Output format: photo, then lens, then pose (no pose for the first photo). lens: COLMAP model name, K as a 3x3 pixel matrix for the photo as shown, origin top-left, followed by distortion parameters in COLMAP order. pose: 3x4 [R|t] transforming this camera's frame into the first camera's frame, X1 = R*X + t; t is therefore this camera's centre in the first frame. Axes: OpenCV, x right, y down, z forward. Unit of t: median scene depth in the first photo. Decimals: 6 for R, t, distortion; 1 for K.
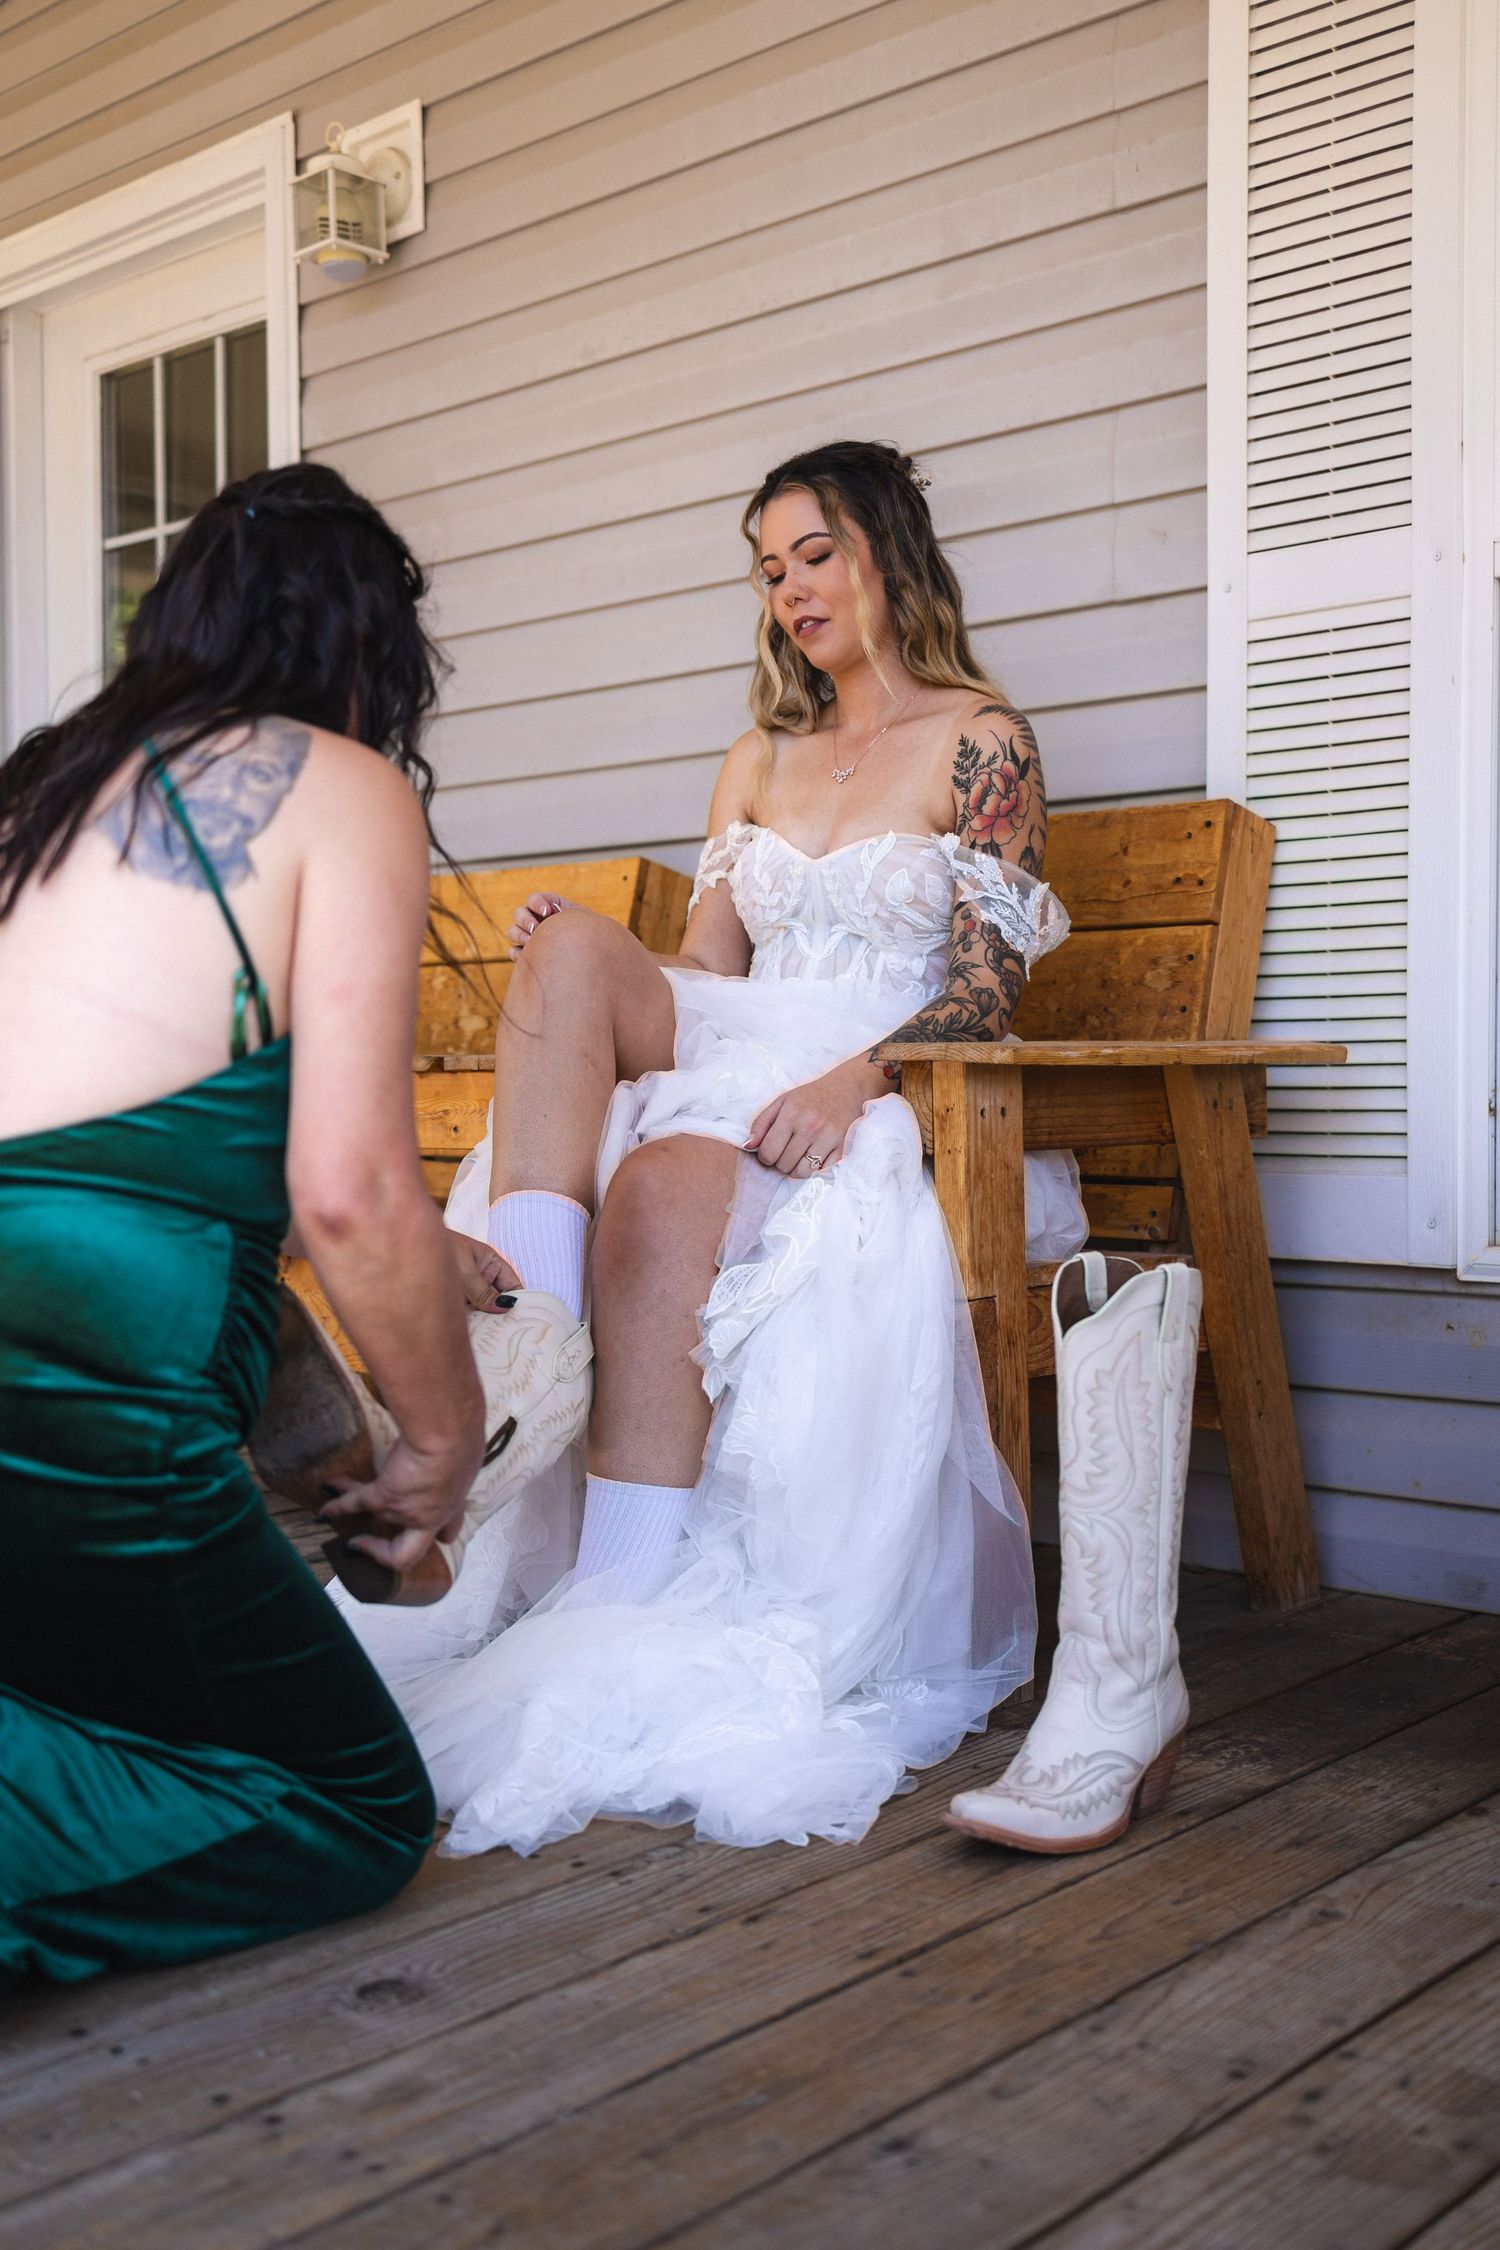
lens RADIAL K [[2340.9, 0, 756.3], [0, 2340.9, 1127.8], [0, 0, 1]] dist [0.014552, 0.000000]
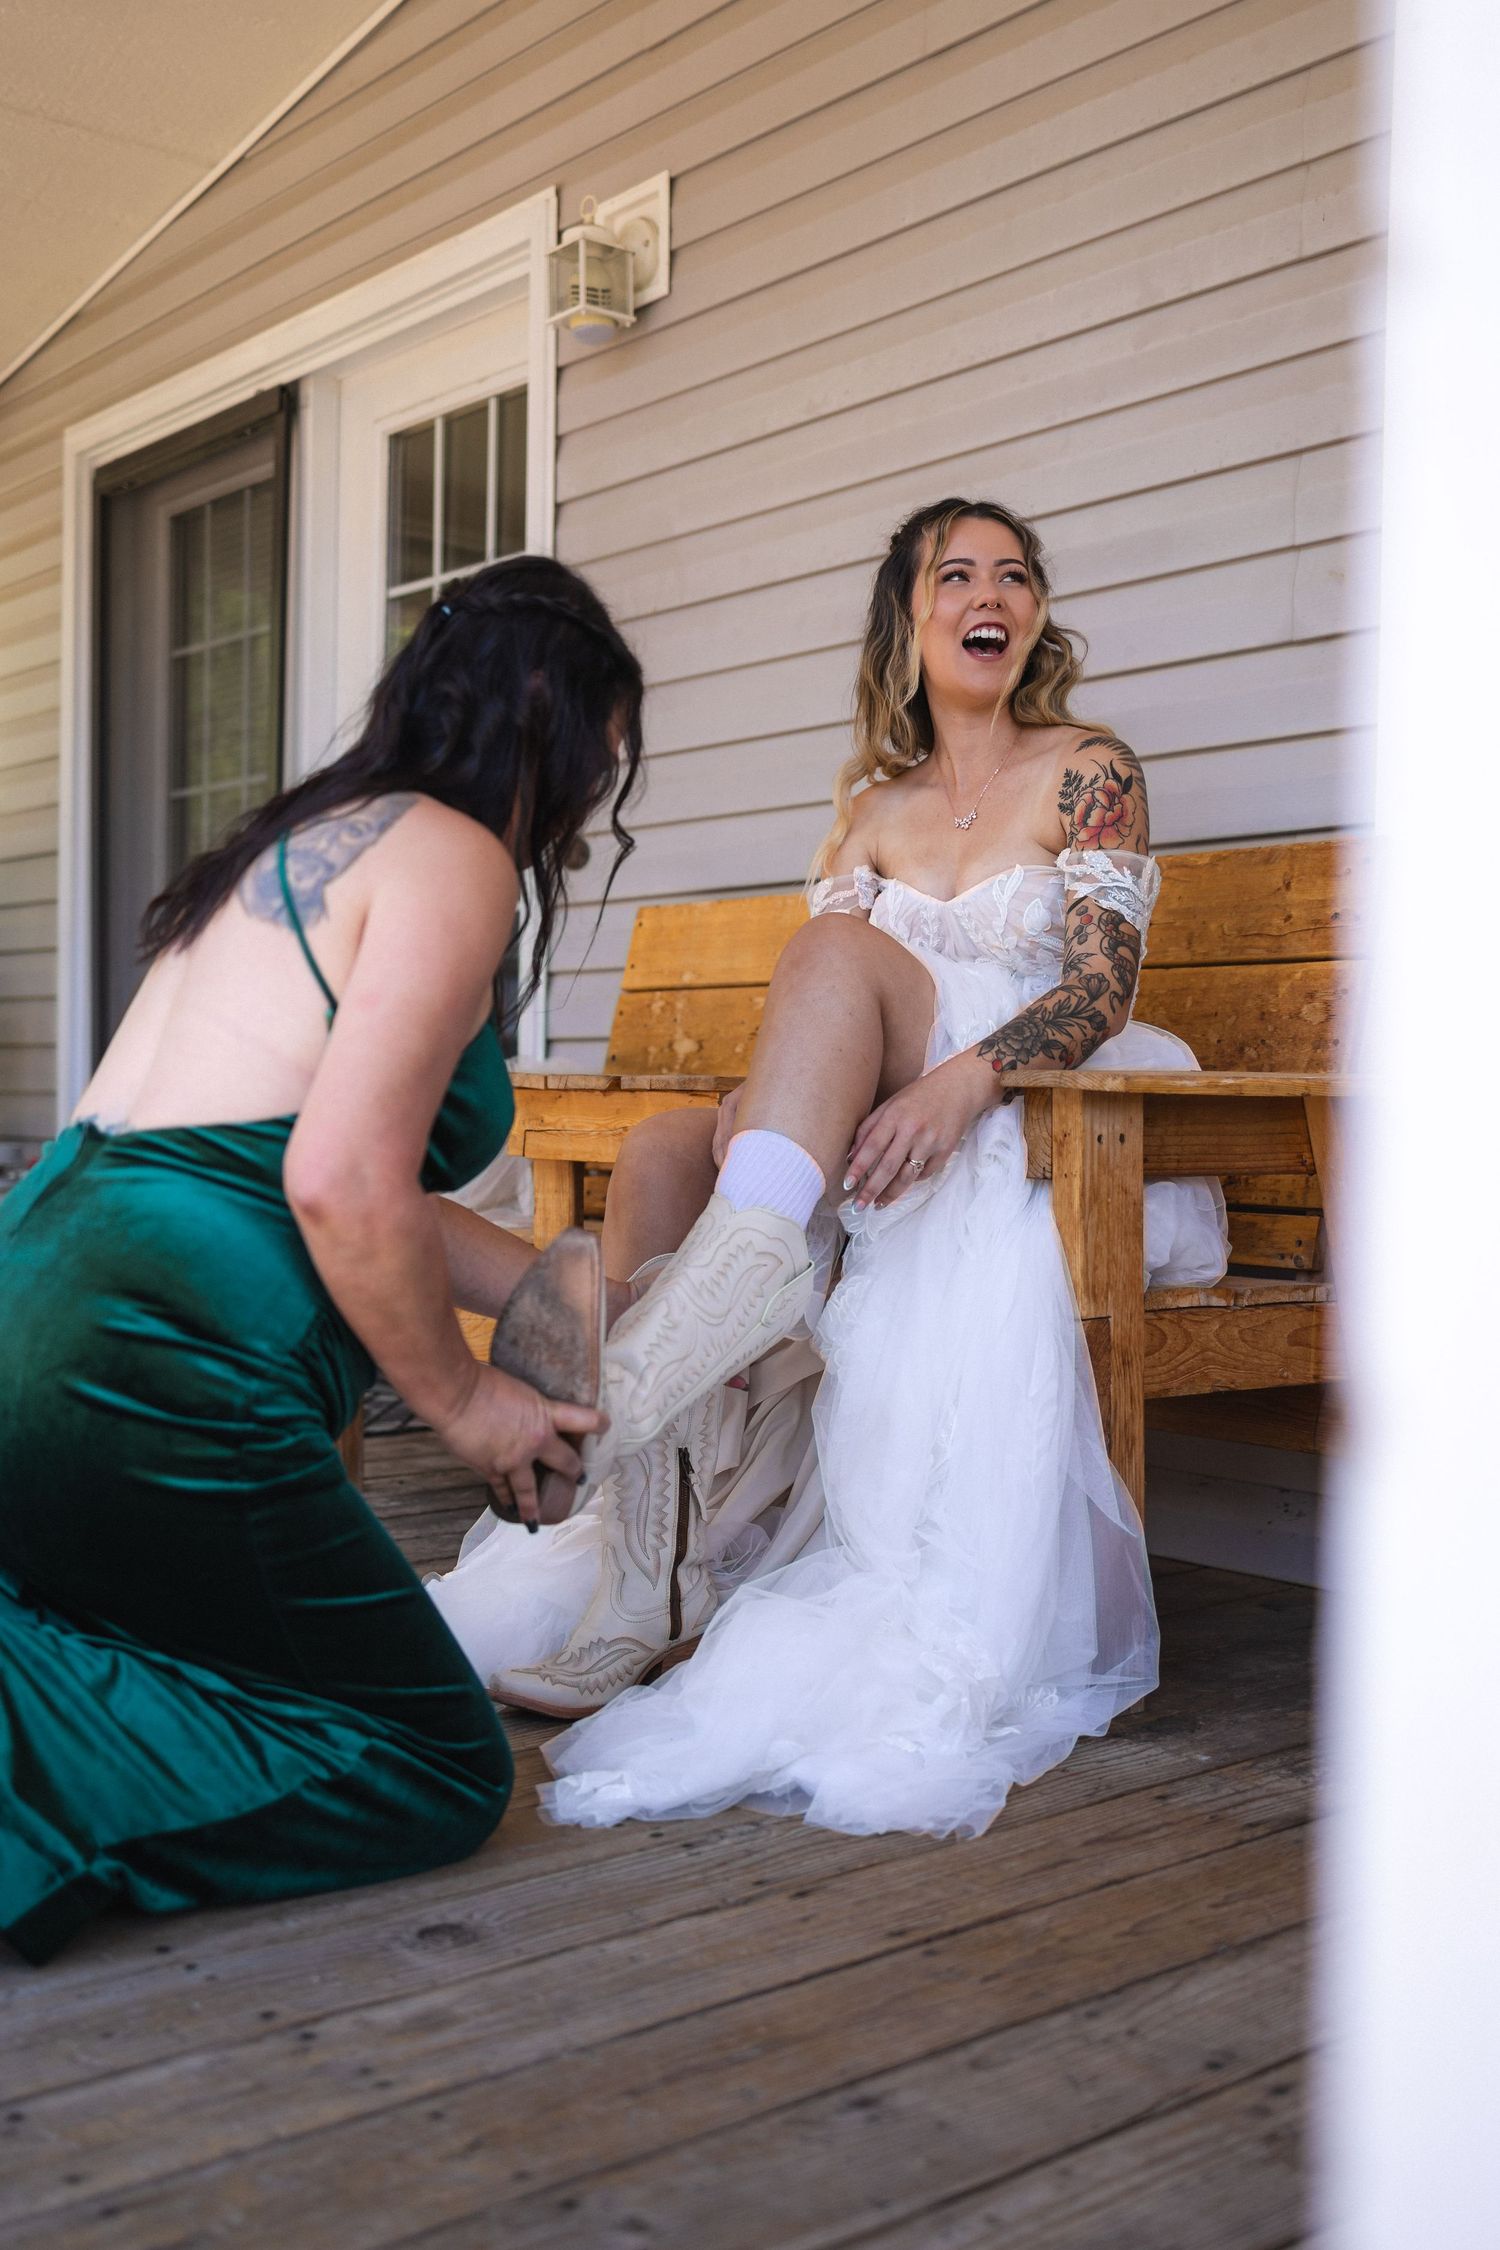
lens RADIAL K [[2340.9, 0, 824.7], [0, 2340.9, 1124.6], [0, 0, 1]] dist [0.014552, 0.000000]
pose [[0.989863, 0.019967, -0.140616, 0.121658], [-0.021833, 0.999693, -0.011743, 0.002069], [0.140338, 0.014694, 0.989995, -0.041352]]
